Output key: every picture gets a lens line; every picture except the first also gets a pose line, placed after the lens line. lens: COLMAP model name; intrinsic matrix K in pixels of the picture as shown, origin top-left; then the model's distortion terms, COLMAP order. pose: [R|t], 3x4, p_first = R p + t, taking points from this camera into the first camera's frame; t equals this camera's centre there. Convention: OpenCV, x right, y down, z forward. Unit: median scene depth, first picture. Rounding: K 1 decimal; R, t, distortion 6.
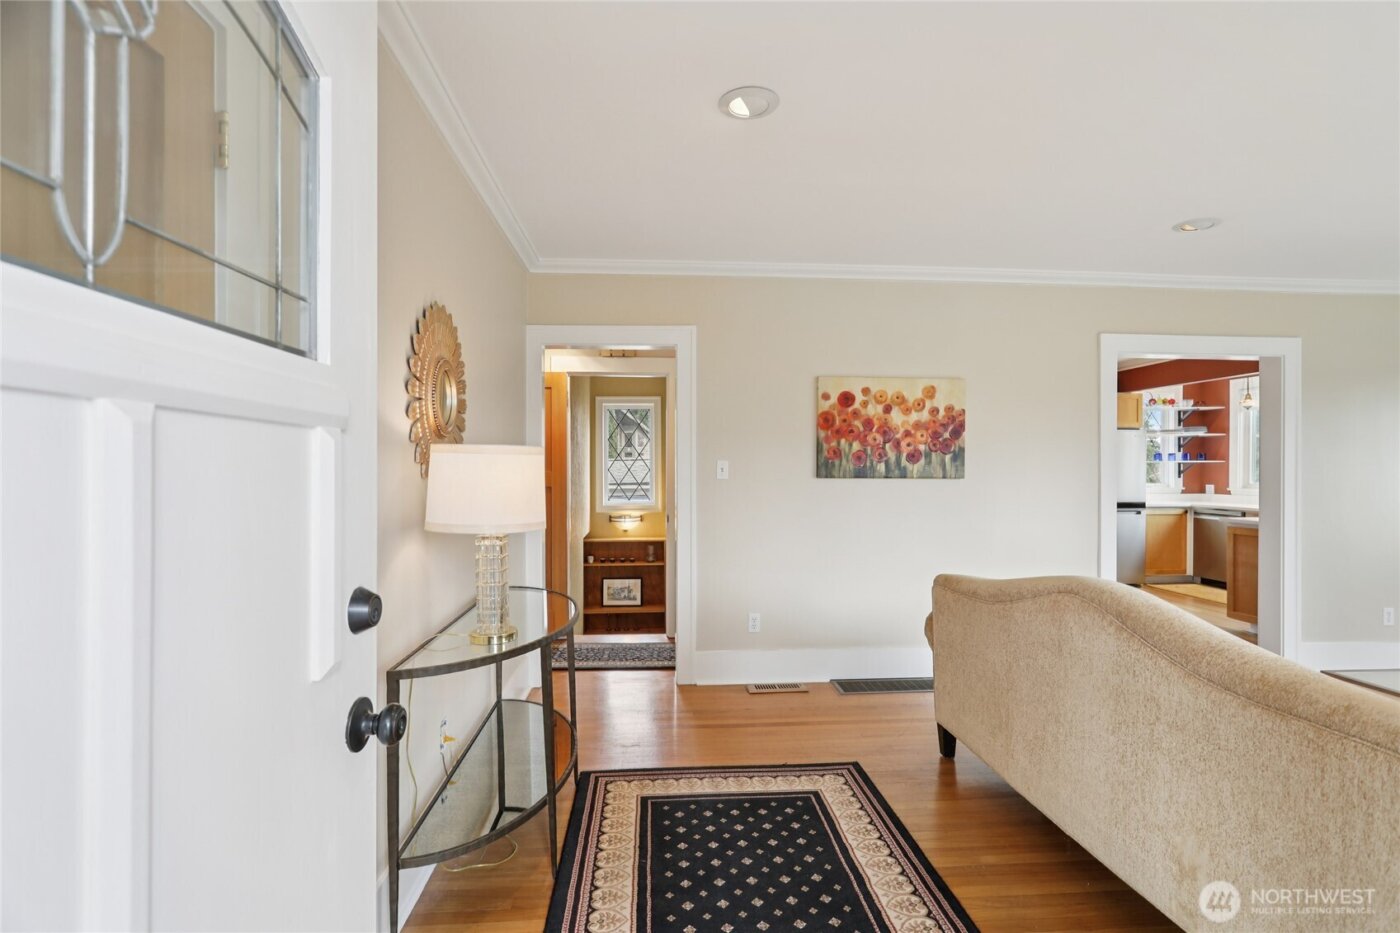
lens RADIAL K [[659.2, 0, 702.5], [0, 659.2, 468.2], [0, 0, 1]] dist [-0.001640, -0.000327]
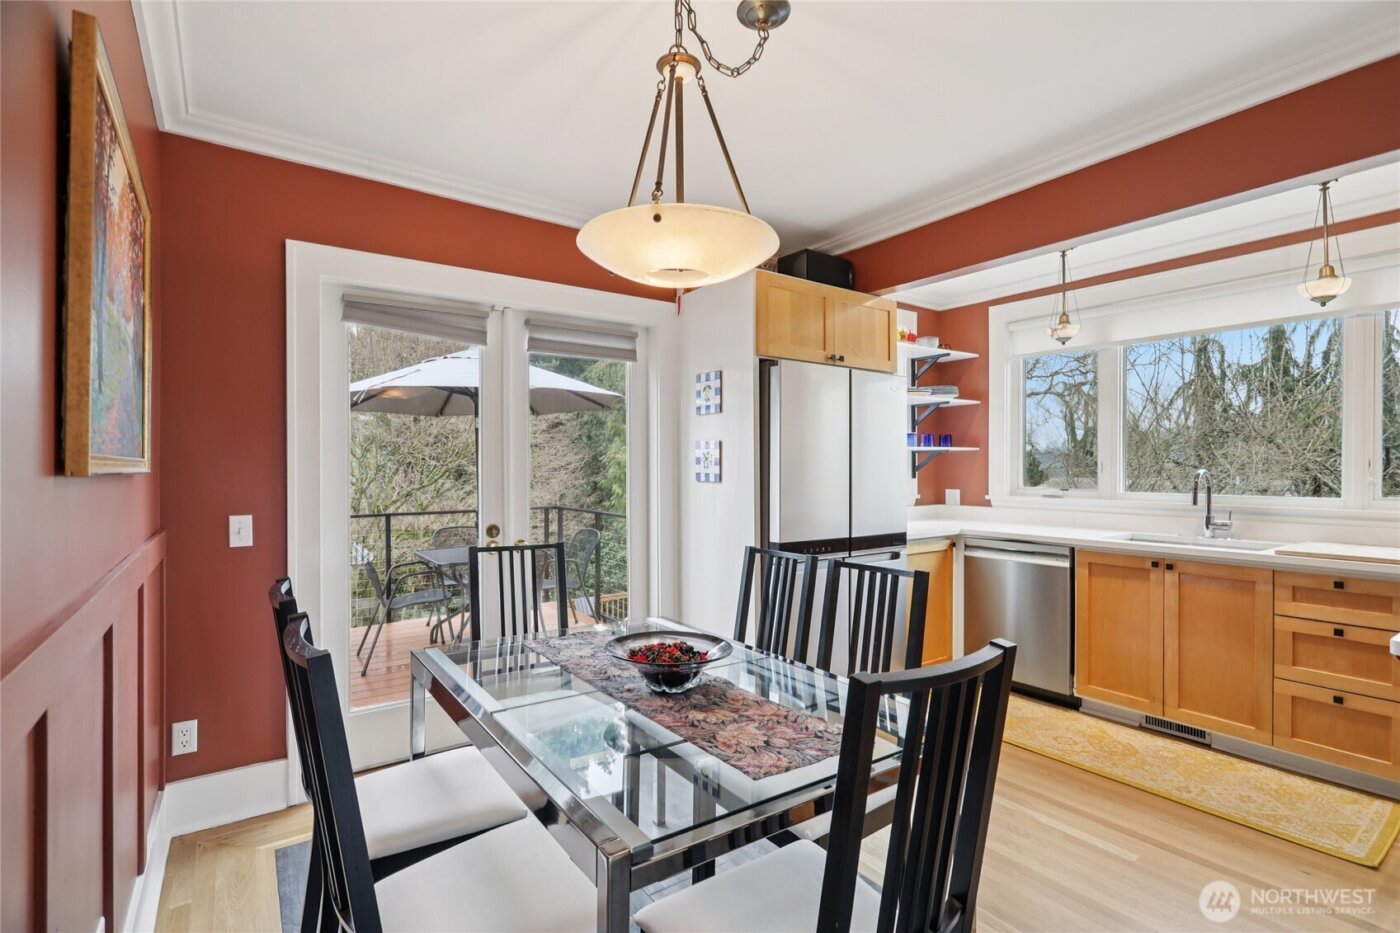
lens RADIAL K [[659.2, 0, 696.3], [0, 659.2, 465.6], [0, 0, 1]] dist [-0.001640, -0.000327]
pose [[0.839761, -0.001446, 0.542955, 0.270548], [-0.001787, 0.999984, 0.005427, 0.001125], [-0.542954, -0.005527, 0.839744, 0.647191]]
